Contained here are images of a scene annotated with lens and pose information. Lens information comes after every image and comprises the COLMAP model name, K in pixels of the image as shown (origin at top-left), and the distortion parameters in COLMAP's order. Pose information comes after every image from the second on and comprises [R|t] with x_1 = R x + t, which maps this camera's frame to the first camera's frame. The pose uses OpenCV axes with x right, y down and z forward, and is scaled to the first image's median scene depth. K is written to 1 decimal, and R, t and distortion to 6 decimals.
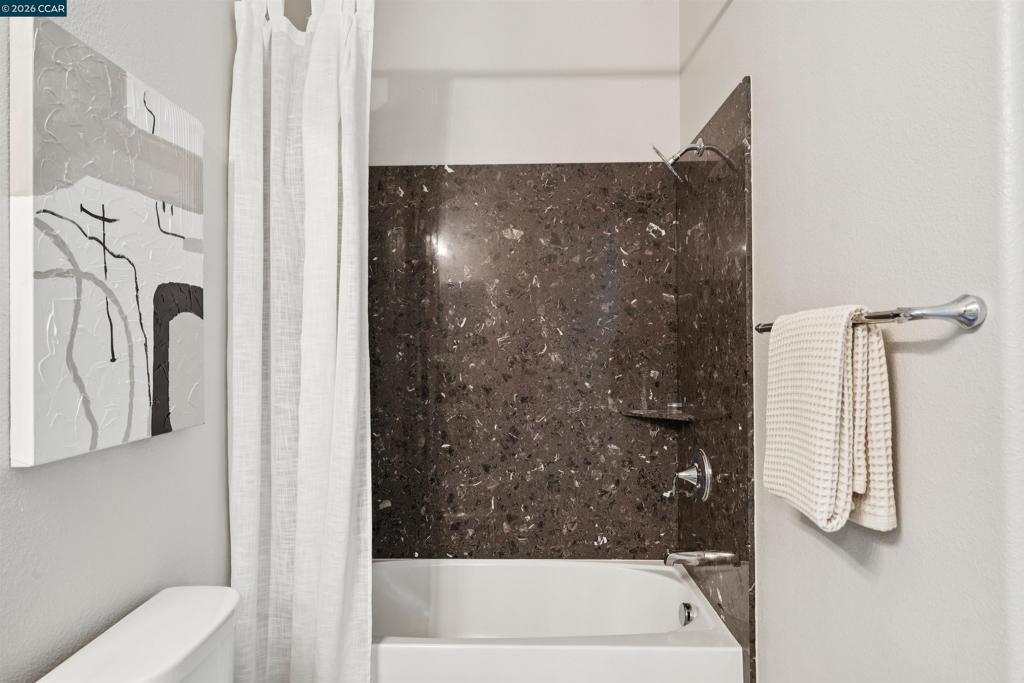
lens RADIAL K [[584.2, 0, 512.0], [0, 584.2, 341.5], [0, 0, 1]] dist [-0.000497, -0.000312]
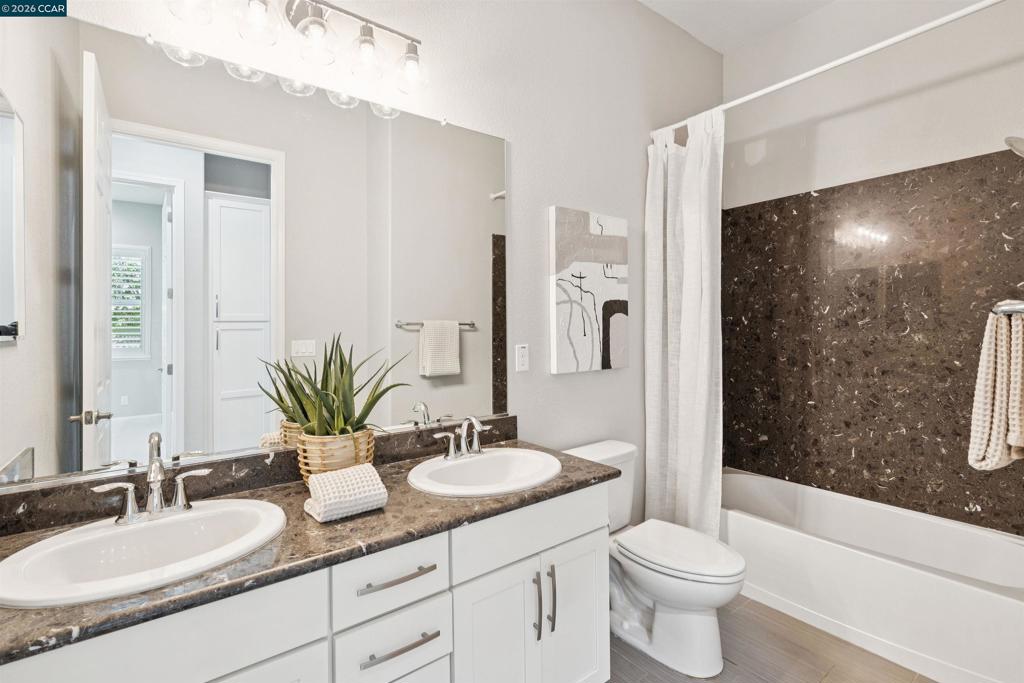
lens RADIAL K [[478.4, 0, 510.9], [0, 478.4, 329.6], [0, 0, 1]] dist [-0.000035, -0.000195]
pose [[0.634556, 0.003613, -0.772869, 0.294906], [0.010300, 0.999861, 0.013131, -0.009655], [0.772809, -0.016293, 0.634430, -0.221216]]
